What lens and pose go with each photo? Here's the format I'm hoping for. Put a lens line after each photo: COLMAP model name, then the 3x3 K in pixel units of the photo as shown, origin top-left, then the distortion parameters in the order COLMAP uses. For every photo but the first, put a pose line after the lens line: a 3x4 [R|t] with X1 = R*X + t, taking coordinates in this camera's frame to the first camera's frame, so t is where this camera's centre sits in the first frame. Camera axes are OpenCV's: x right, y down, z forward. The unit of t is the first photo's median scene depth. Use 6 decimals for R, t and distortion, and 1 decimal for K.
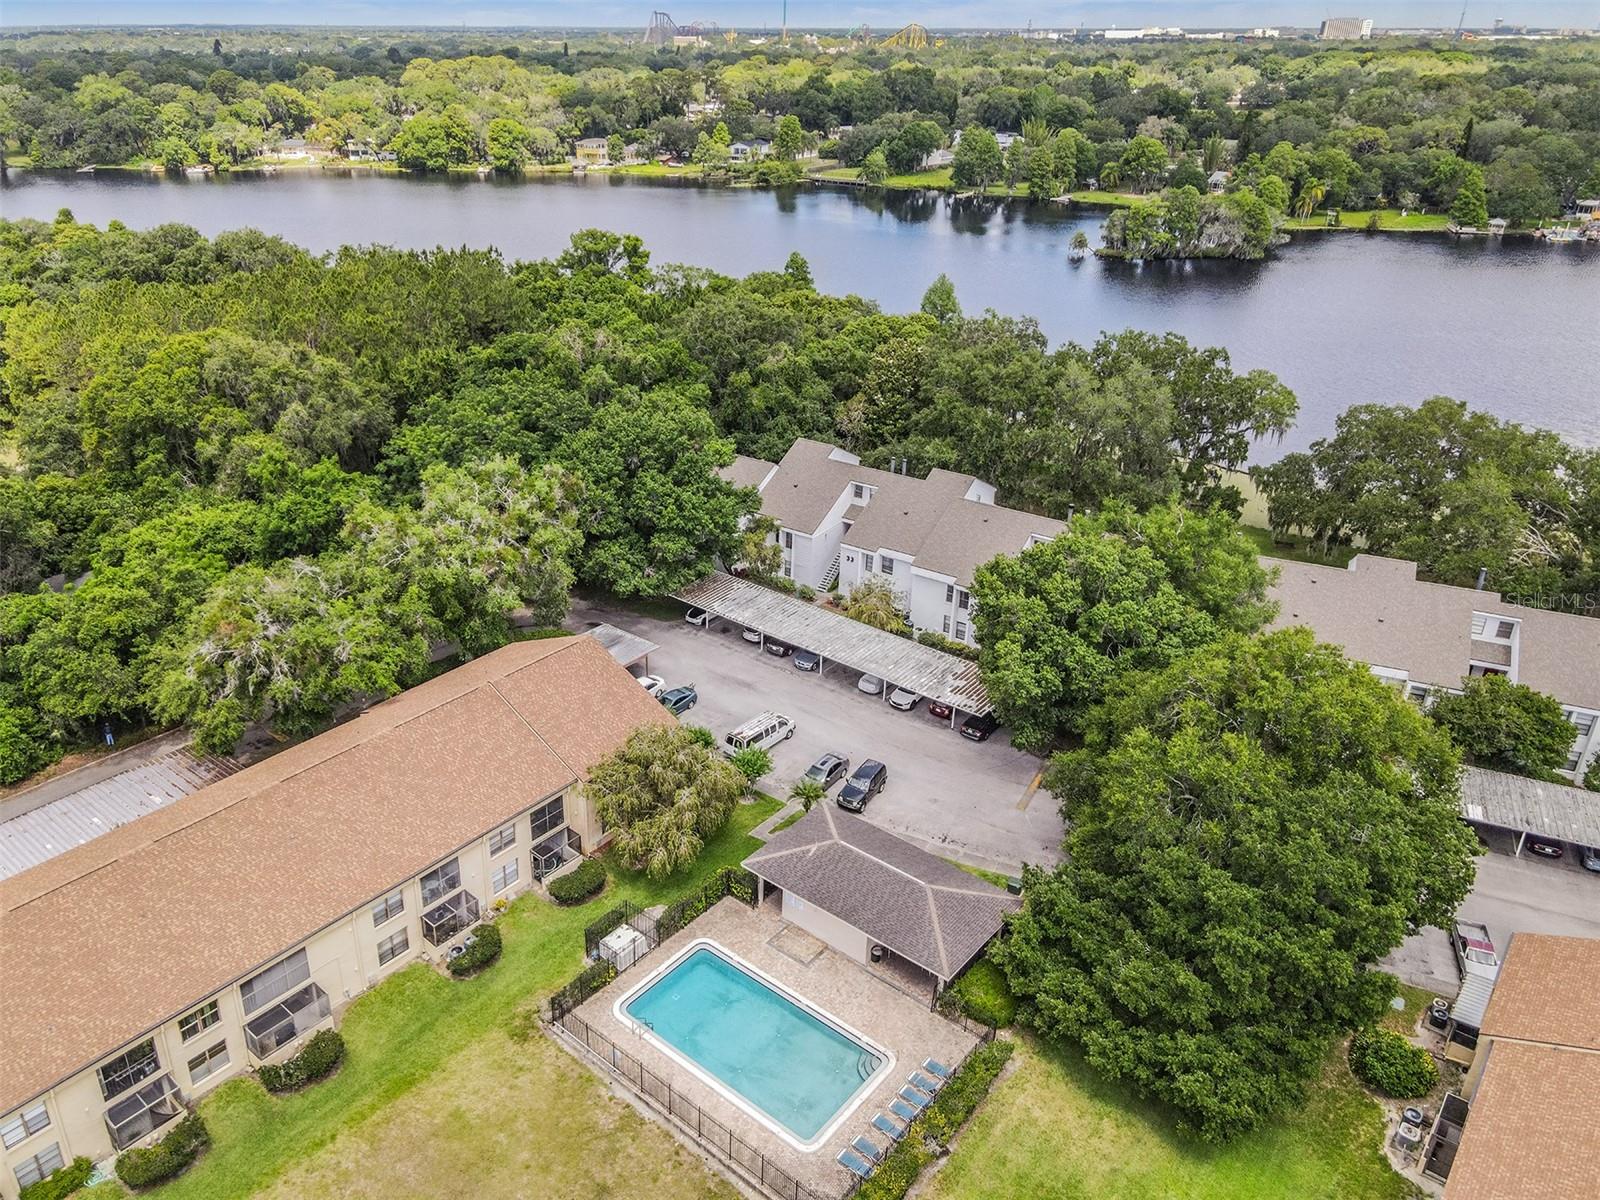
lens RADIAL K [[1151.9, 0, 800.0], [0, 1151.9, 600.0], [0, 0, 1]] dist [0.014393, 0.004267]
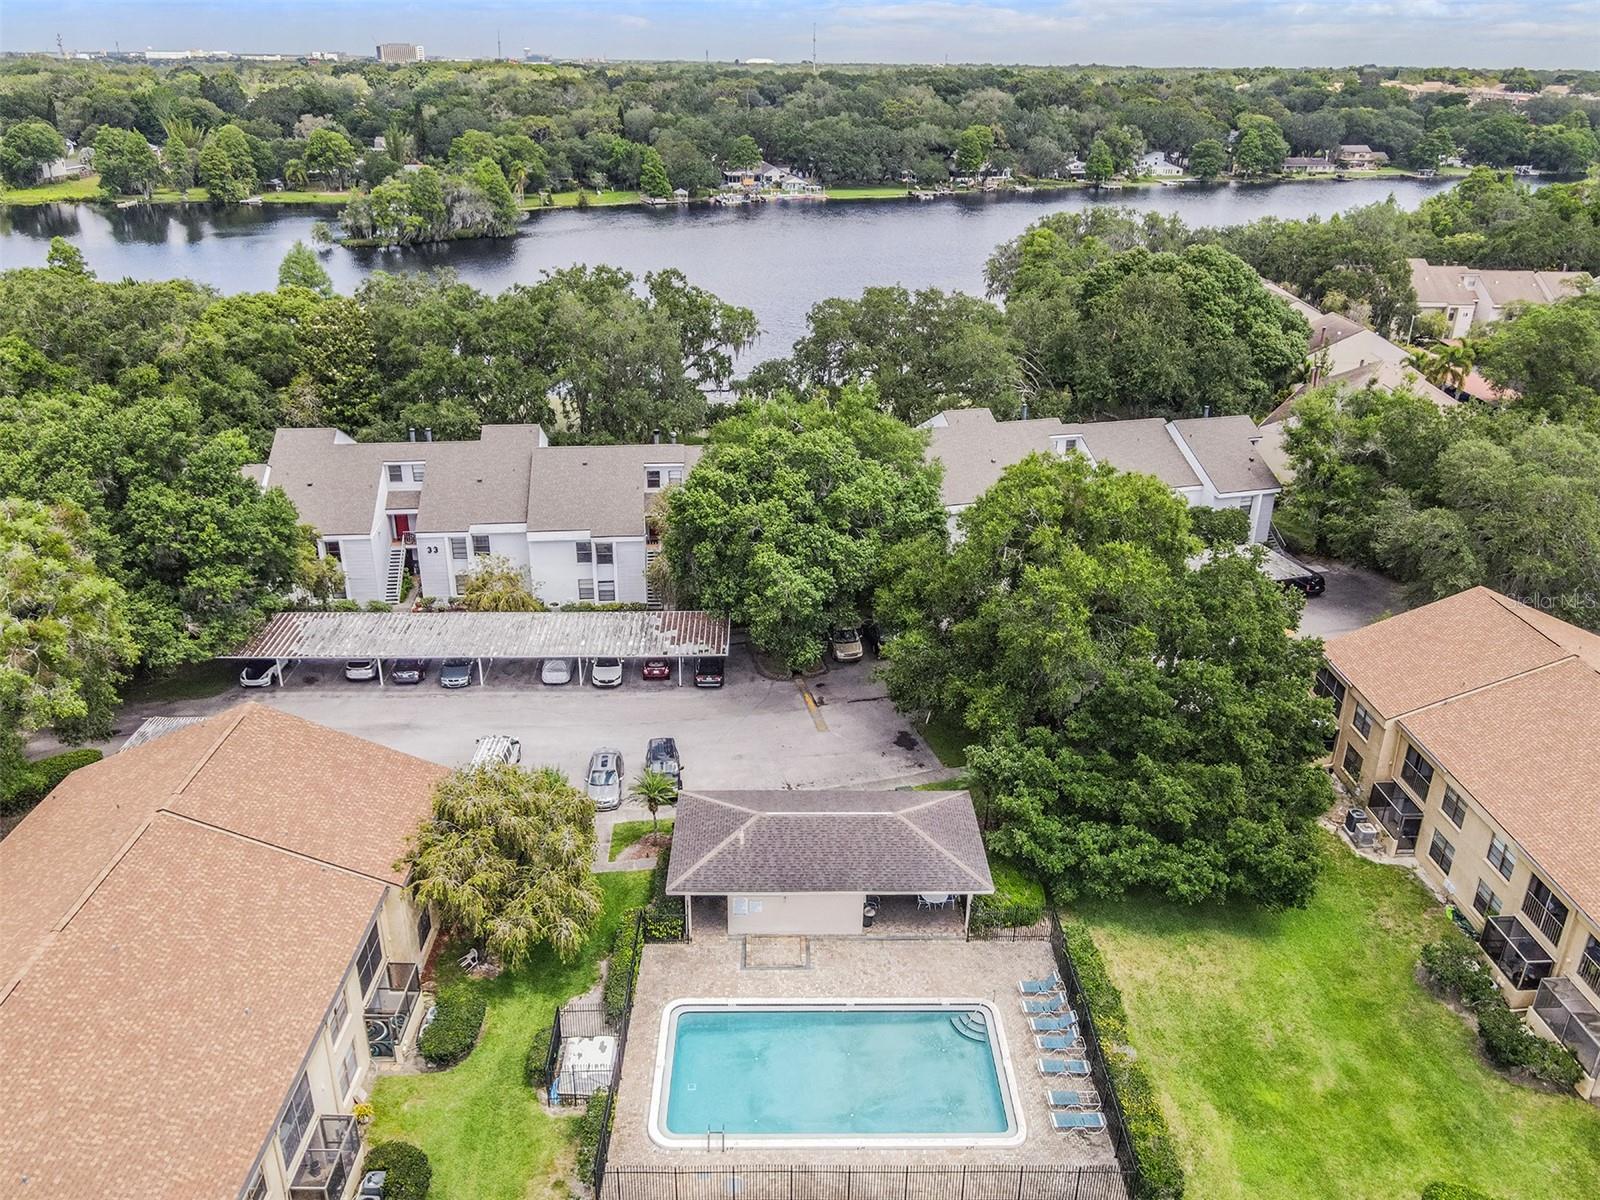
lens RADIAL K [[1151.9, 0, 800.0], [0, 1151.9, 600.0], [0, 0, 1]] dist [0.014393, 0.004267]
pose [[0.762557, -0.267547, 0.589003, -0.245944], [0.277534, 0.957727, 0.075724, 0.008106], [-0.584364, 0.105724, 0.804575, 0.208696]]
